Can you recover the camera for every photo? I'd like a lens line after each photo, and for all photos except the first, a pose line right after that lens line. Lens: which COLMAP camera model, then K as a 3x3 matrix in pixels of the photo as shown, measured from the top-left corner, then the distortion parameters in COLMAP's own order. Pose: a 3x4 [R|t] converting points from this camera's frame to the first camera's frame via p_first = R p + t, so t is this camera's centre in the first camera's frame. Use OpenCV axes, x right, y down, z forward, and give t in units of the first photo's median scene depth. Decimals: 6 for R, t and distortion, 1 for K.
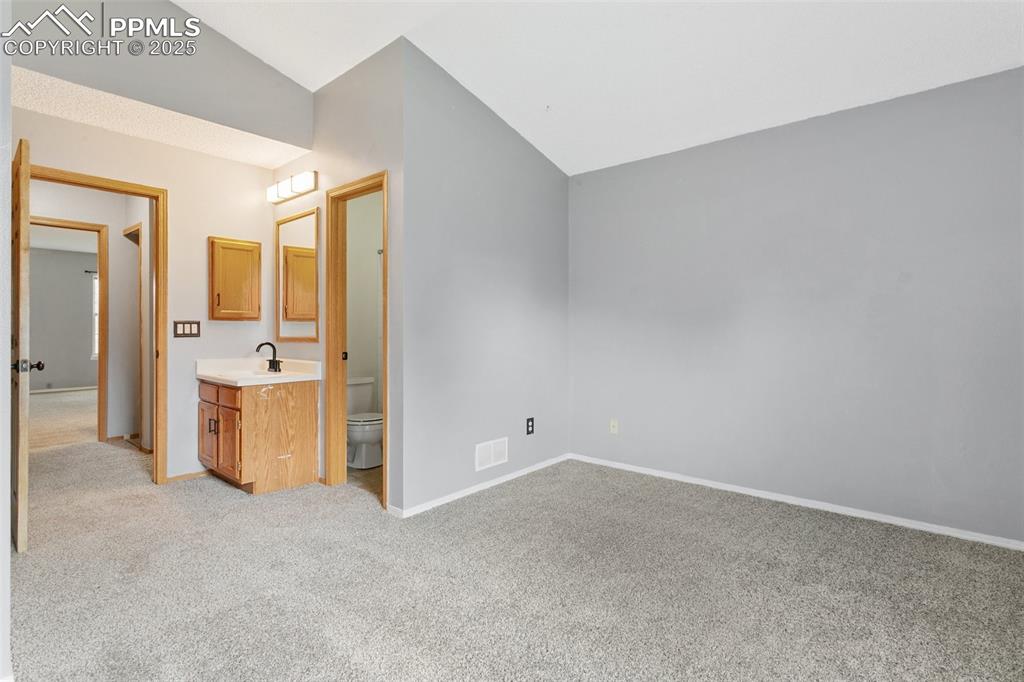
lens RADIAL K [[497.5, 0, 514.0], [0, 497.5, 332.0], [0, 0, 1]] dist [0.000632, -0.000791]
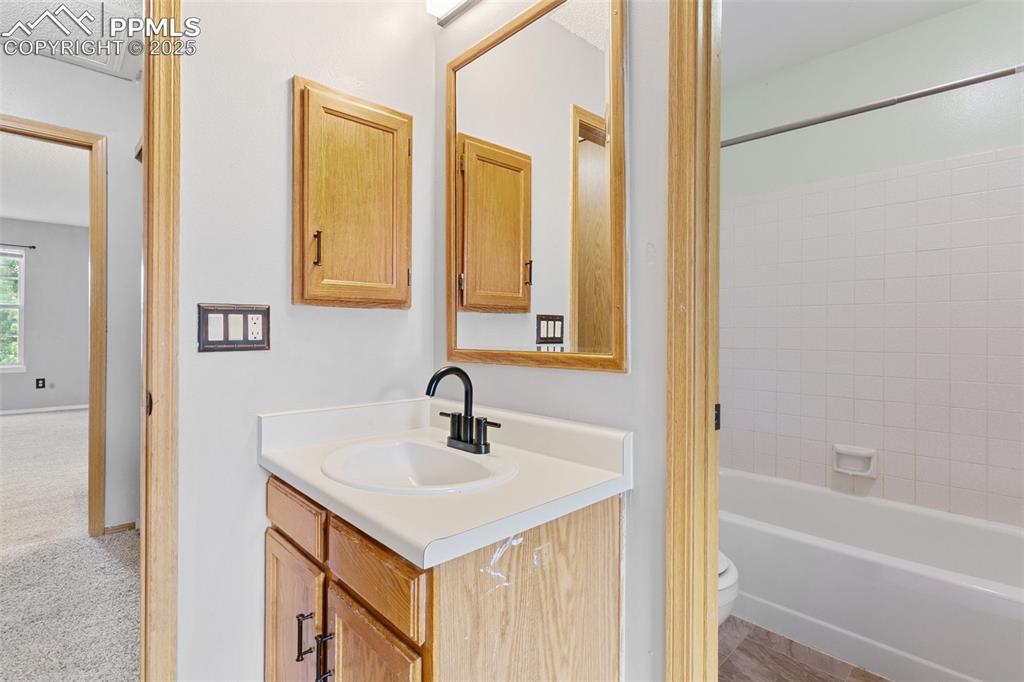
lens RADIAL K [[497.5, 0, 512.8], [0, 497.5, 339.9], [0, 0, 1]] dist [0.000632, -0.000791]
pose [[0.994645, 0.004716, -0.103242, -0.416729], [-0.004047, 0.999969, 0.006694, -0.000563], [0.103271, -0.006241, 0.994634, 0.656467]]
